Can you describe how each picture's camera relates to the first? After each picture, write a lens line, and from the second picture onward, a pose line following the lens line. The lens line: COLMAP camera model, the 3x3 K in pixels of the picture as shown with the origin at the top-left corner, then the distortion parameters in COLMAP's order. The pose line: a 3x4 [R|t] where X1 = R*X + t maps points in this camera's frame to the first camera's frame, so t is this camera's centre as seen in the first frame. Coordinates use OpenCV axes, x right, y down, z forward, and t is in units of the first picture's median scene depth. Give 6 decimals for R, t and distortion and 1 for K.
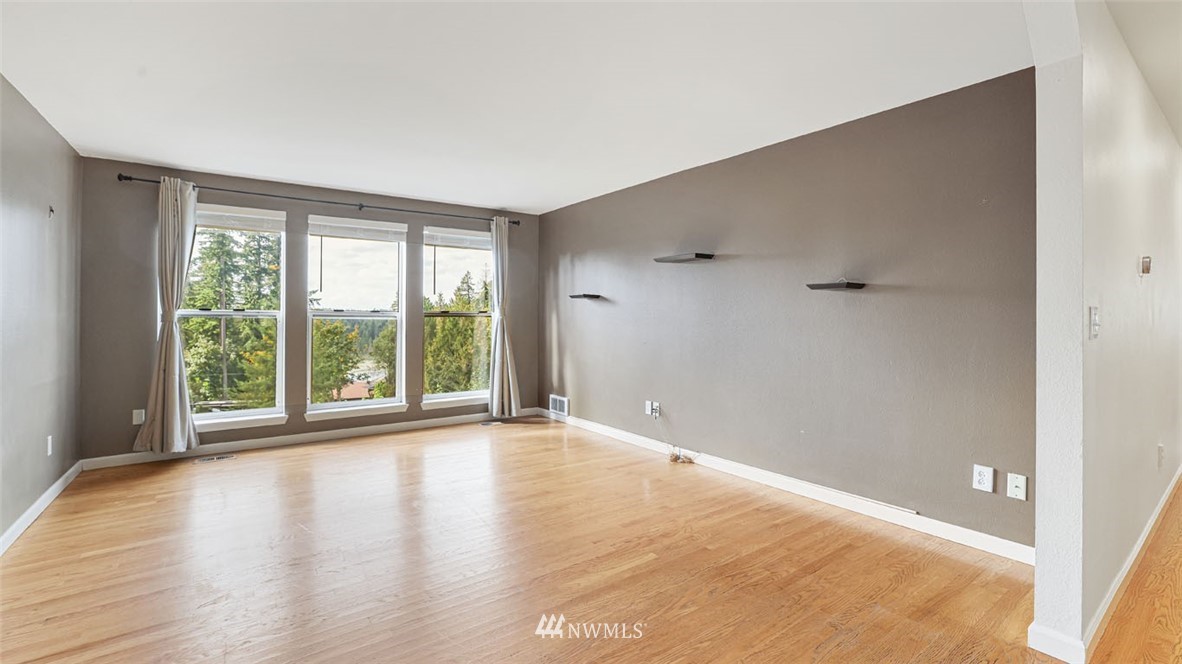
lens RADIAL K [[509.6, 0, 583.8], [0, 509.6, 314.9], [0, 0, 1]] dist [-0.043940, 0.014636]
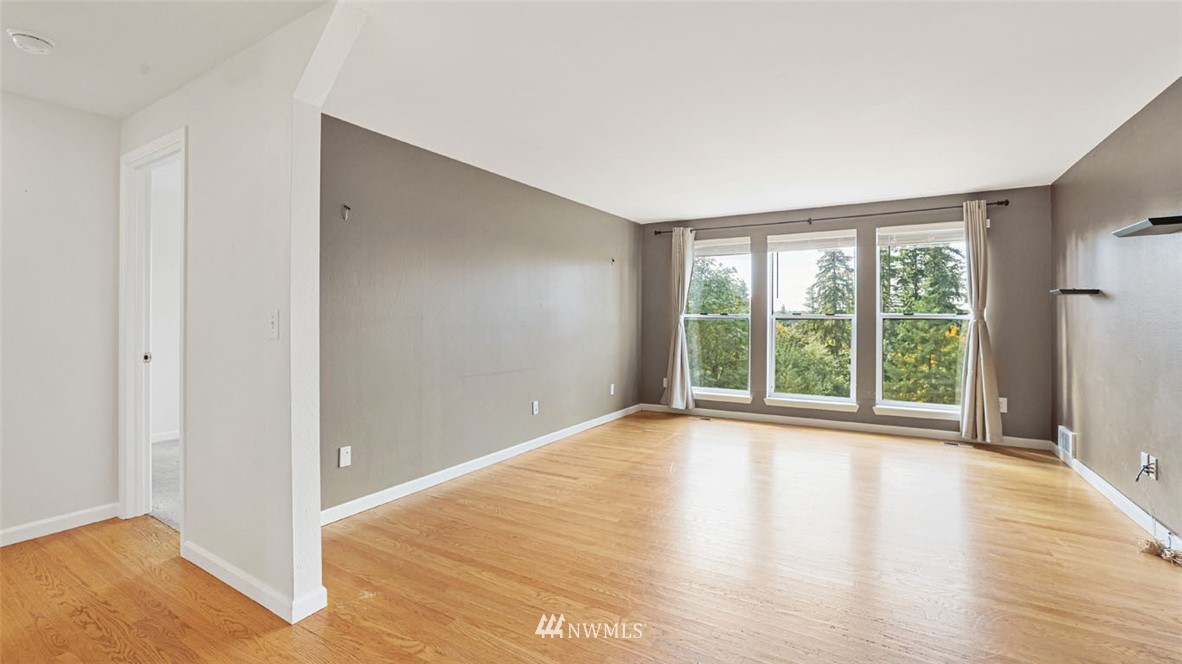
lens RADIAL K [[509.6, 0, 585.0], [0, 509.6, 301.9], [0, 0, 1]] dist [-0.043940, 0.014636]
pose [[0.396626, -0.027084, -0.917581, 0.343162], [-0.000447, 0.999559, -0.029696, -0.001173], [0.917980, 0.012188, 0.396439, 0.087967]]
